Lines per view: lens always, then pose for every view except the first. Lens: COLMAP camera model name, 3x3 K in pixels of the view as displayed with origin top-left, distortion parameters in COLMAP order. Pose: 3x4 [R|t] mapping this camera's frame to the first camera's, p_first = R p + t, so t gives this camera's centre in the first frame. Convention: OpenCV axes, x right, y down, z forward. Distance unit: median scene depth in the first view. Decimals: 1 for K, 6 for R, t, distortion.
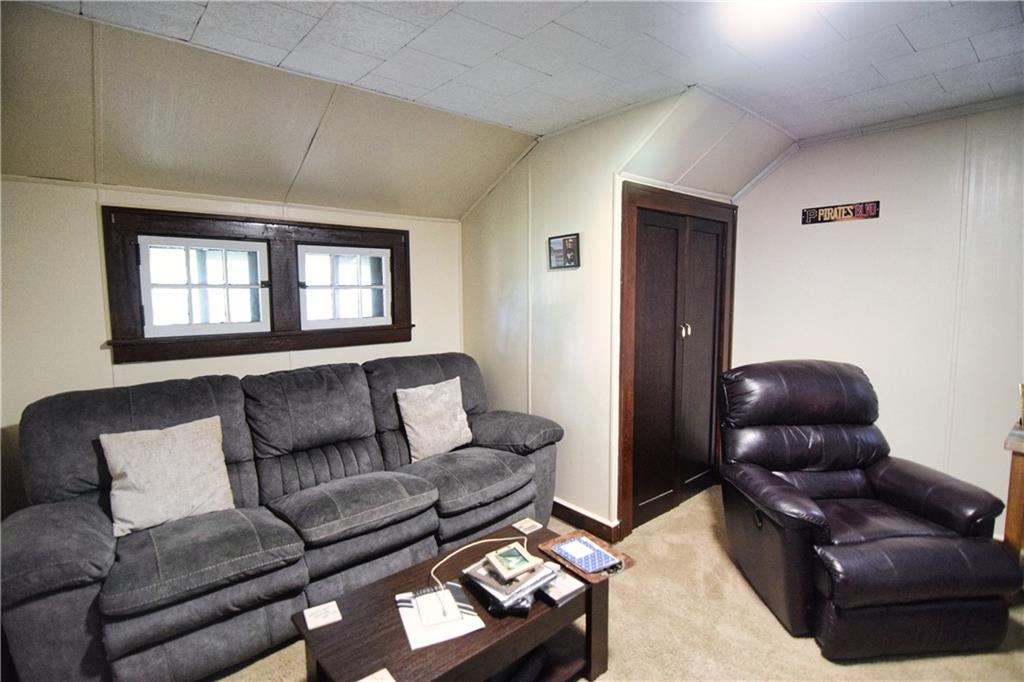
lens RADIAL K [[493.1, 0, 509.4], [0, 493.1, 336.0], [0, 0, 1]] dist [-0.013358, -0.006233]
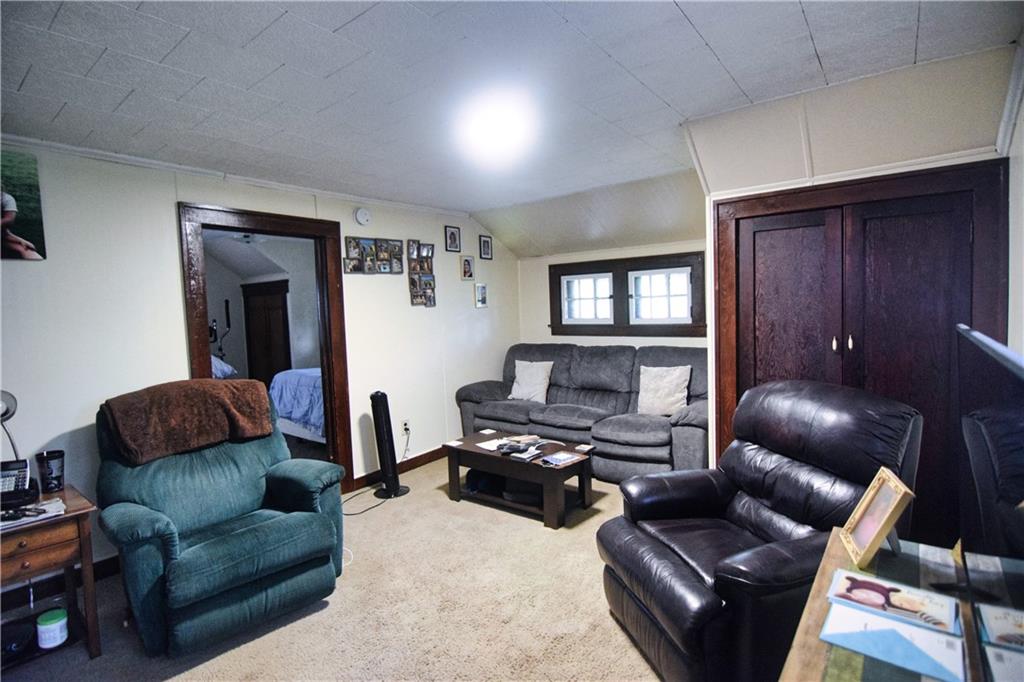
lens RADIAL K [[493.1, 0, 511.4], [0, 493.1, 338.7], [0, 0, 1]] dist [-0.013358, -0.006233]
pose [[0.197457, 0.065071, -0.978150, 1.273238], [-0.057982, 0.996823, 0.054608, -0.036830], [0.978595, 0.045932, 0.200602, 0.347754]]
